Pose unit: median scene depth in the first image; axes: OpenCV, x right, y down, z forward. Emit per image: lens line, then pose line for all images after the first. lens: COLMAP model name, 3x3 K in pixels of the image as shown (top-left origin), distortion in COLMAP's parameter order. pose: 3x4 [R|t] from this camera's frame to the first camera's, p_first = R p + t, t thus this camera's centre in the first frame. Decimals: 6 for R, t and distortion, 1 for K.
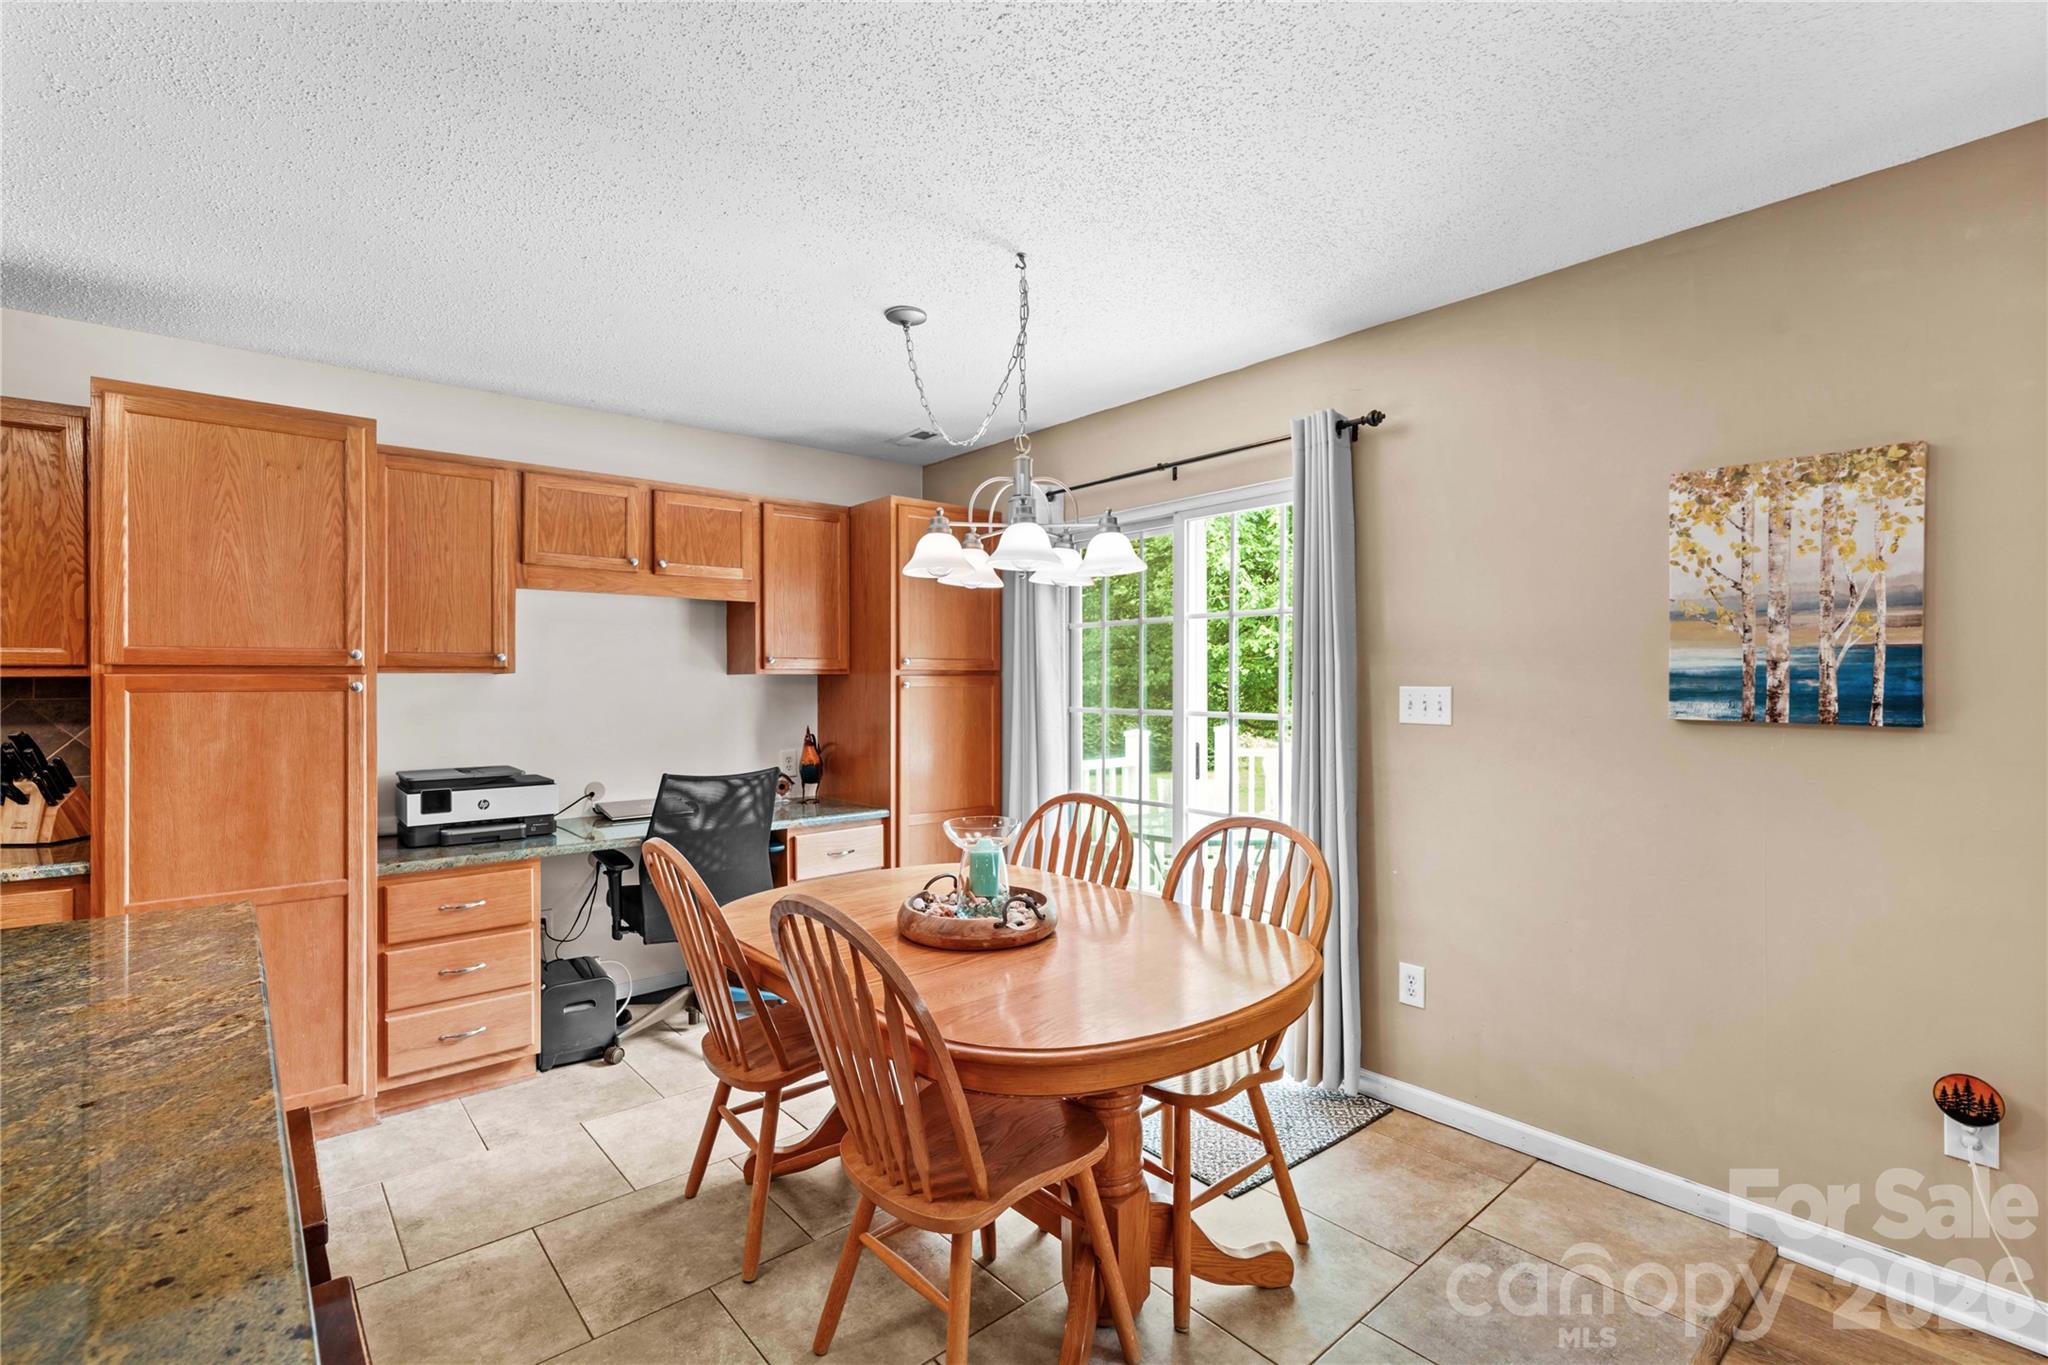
lens RADIAL K [[937.3, 0, 1039.0], [0, 937.3, 667.0], [0, 0, 1]] dist [-0.010696, 0.004070]
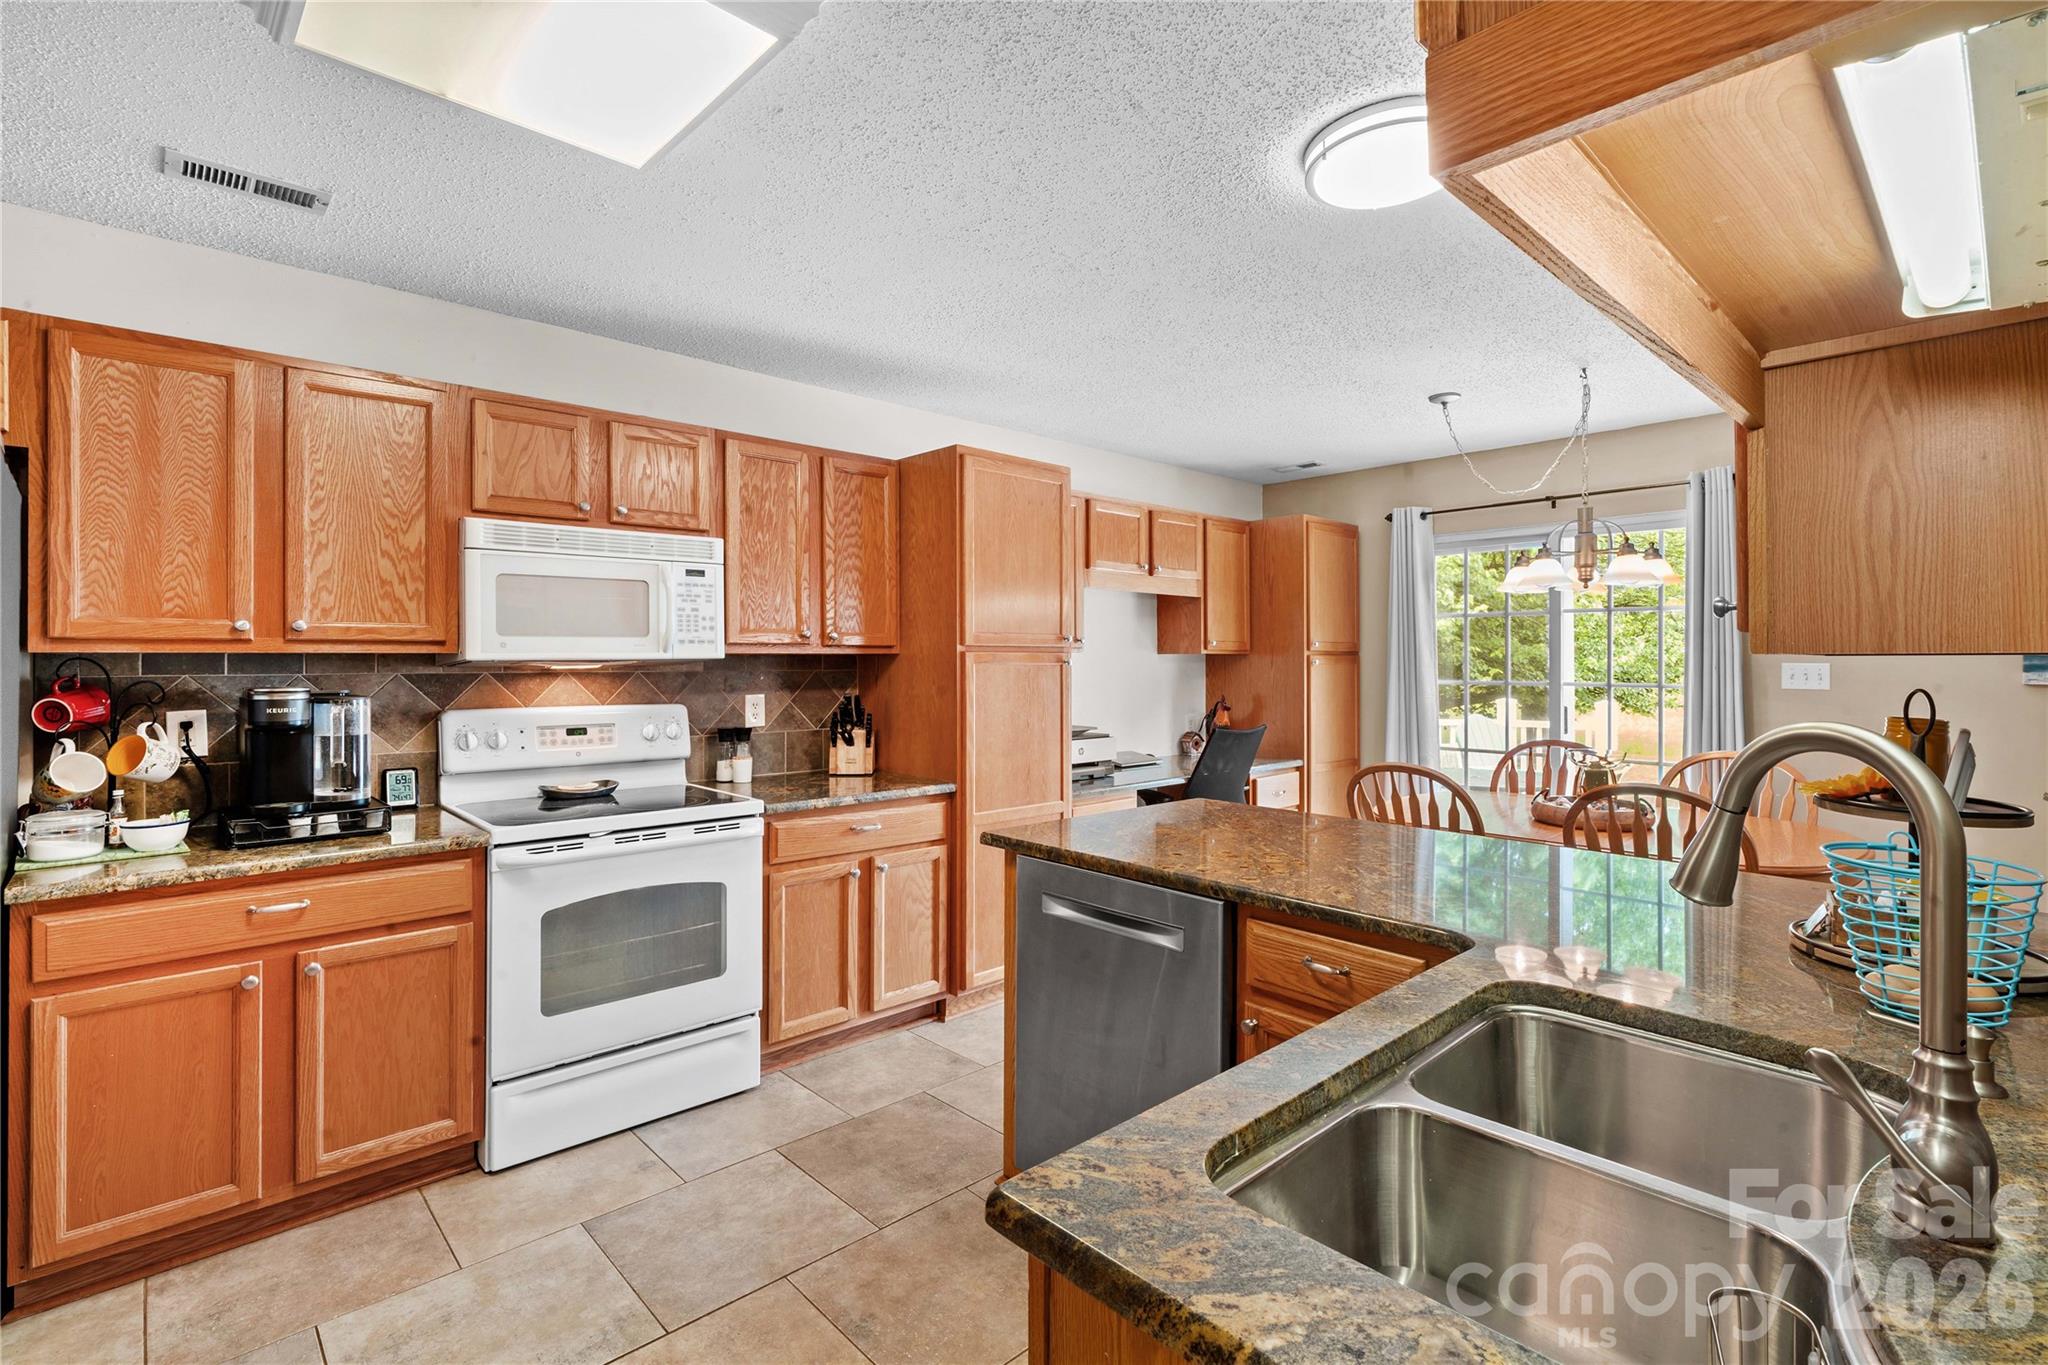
lens RADIAL K [[937.3, 0, 992.2], [0, 937.3, 651.0], [0, 0, 1]] dist [-0.010696, 0.004070]
pose [[0.999731, 0.003775, 0.022866, -0.874305], [-0.003865, 0.999985, 0.003907, -0.000278], [-0.022851, -0.003995, 0.999731, -0.382320]]
